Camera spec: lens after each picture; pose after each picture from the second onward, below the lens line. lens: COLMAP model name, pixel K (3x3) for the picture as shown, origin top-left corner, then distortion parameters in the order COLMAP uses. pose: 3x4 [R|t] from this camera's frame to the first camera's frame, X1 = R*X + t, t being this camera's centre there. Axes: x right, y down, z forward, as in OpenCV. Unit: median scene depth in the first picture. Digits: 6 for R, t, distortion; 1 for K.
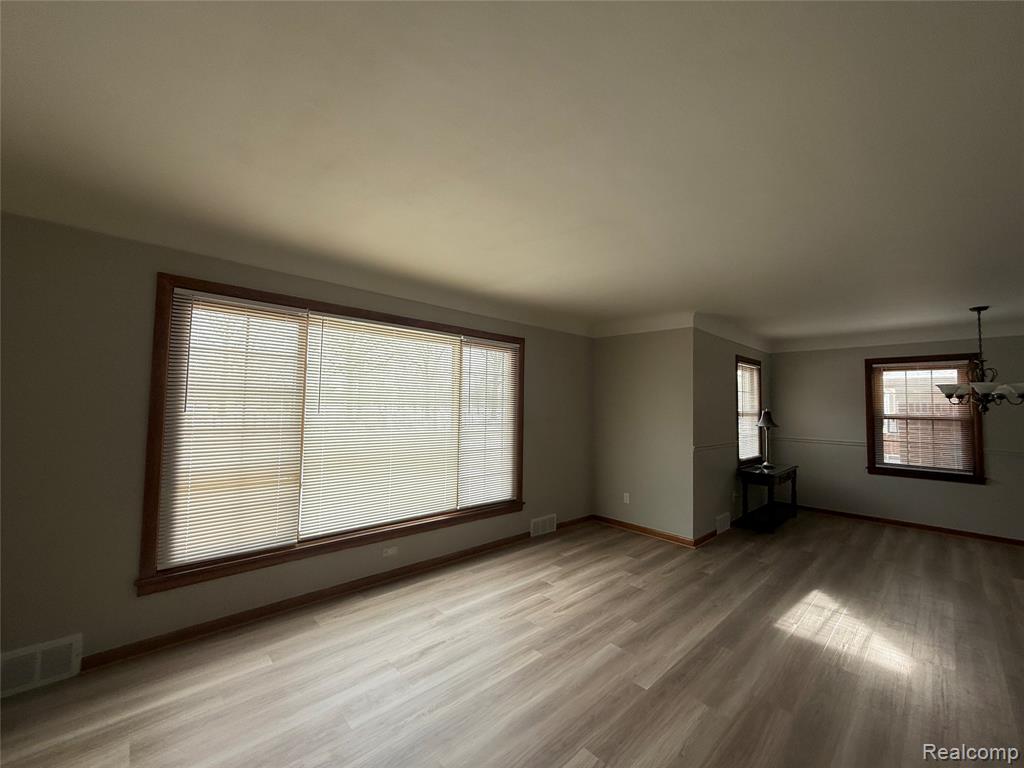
lens RADIAL K [[409.8, 0, 507.6], [0, 409.8, 385.4], [0, 0, 1]] dist [-0.000249, -0.000158]
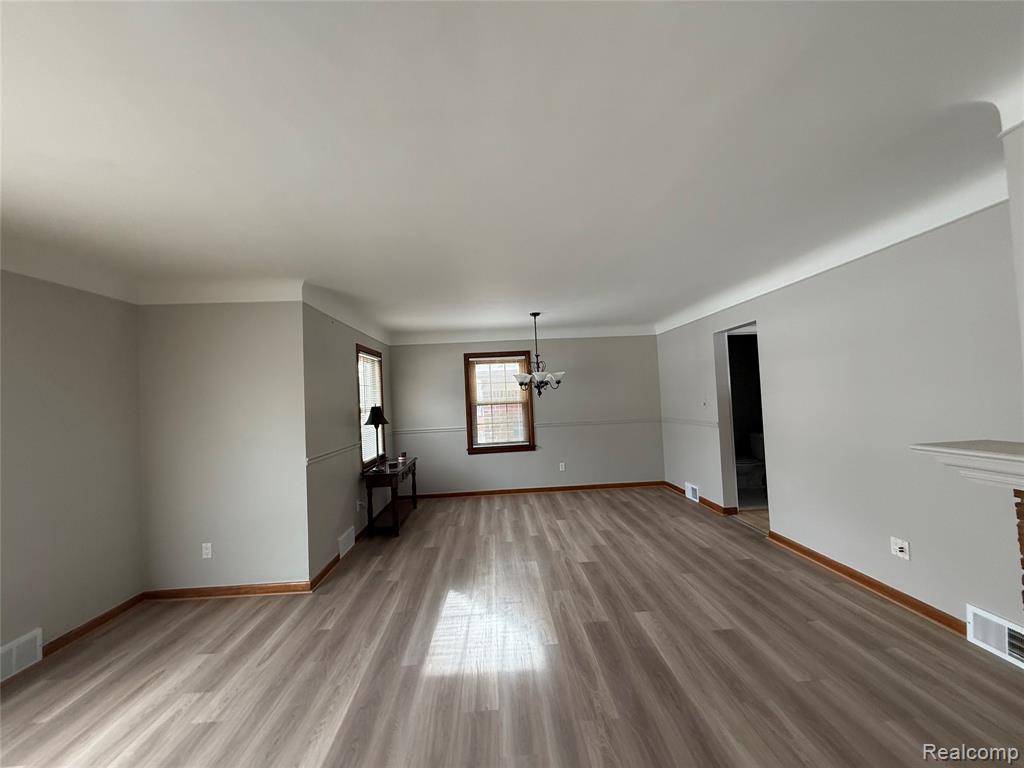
lens RADIAL K [[408.6, 0, 510.5], [0, 408.6, 382.9], [0, 0, 1]] dist [-0.000064, -0.000018]
pose [[0.649492, -0.022728, 0.760029, 0.118441], [0.021795, 0.999699, 0.011270, 0.007840], [-0.760056, 0.009246, 0.649792, 0.204575]]
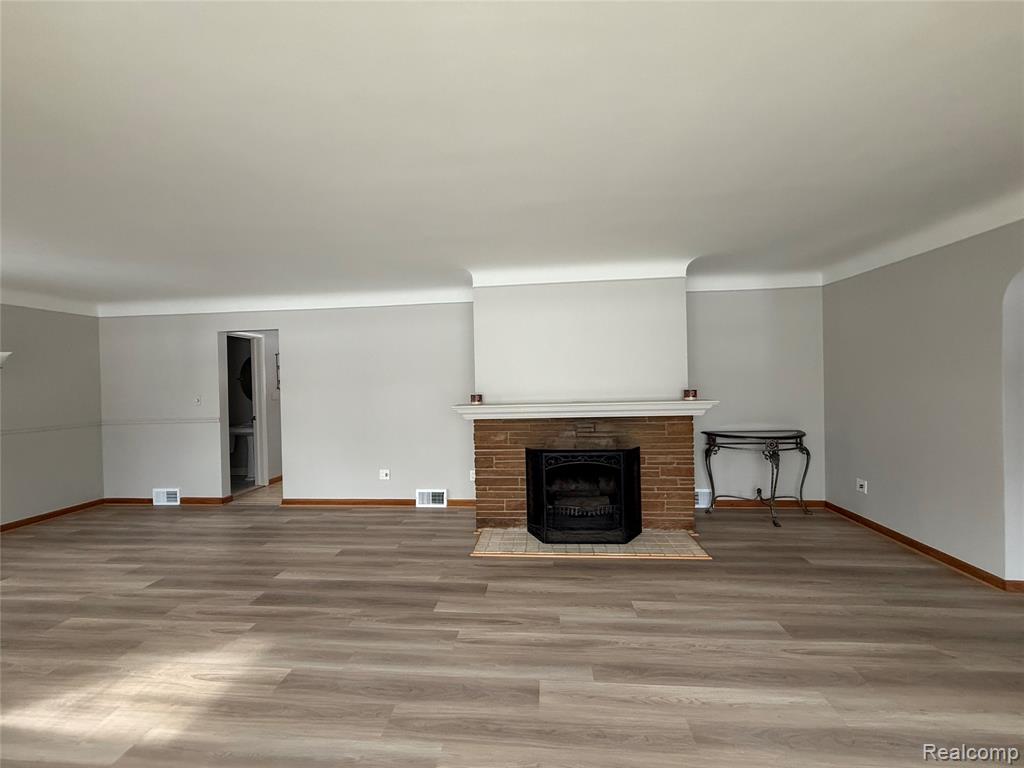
lens RADIAL K [[408.6, 0, 510.5], [0, 408.6, 382.9], [0, 0, 1]] dist [-0.000064, -0.000018]
pose [[-0.664369, -0.008035, 0.747362, -0.070130], [-0.026352, 0.999572, -0.012679, 0.032393], [-0.746940, -0.028118, -0.664296, 0.614455]]
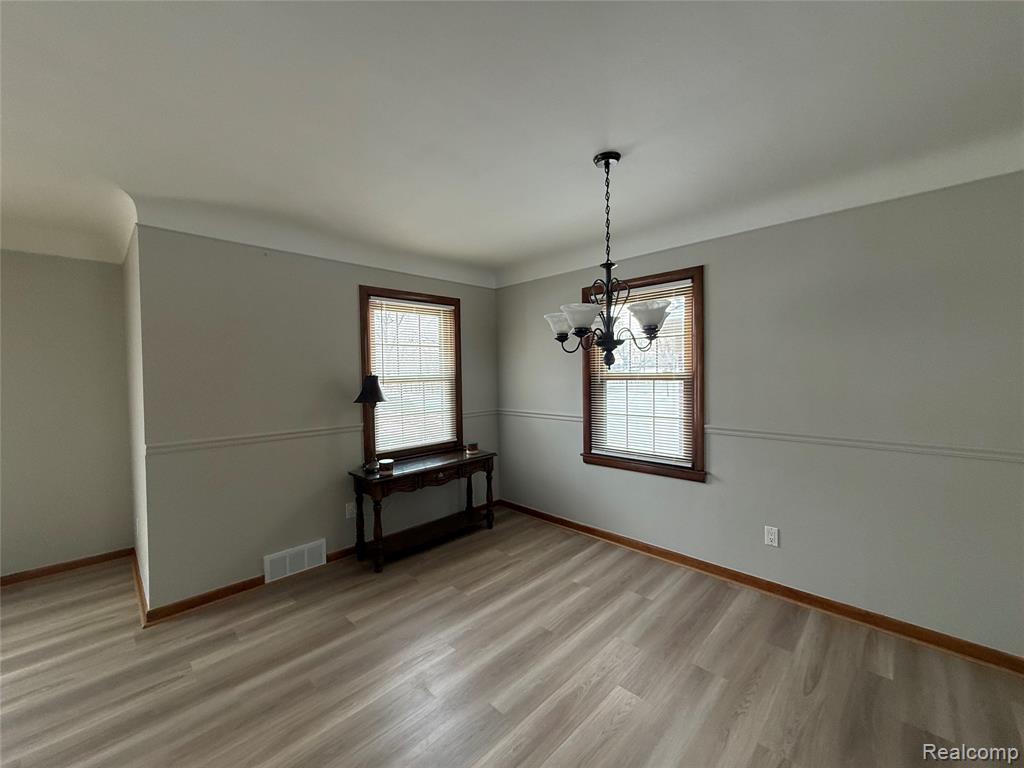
lens RADIAL K [[408.6, 0, 510.5], [0, 408.6, 382.9], [0, 0, 1]] dist [-0.000064, -0.000018]
pose [[0.998805, -0.035114, 0.033987, 0.868232], [0.032360, 0.996394, 0.078436, 0.035905], [-0.036619, -0.077242, 0.996340, 0.416338]]
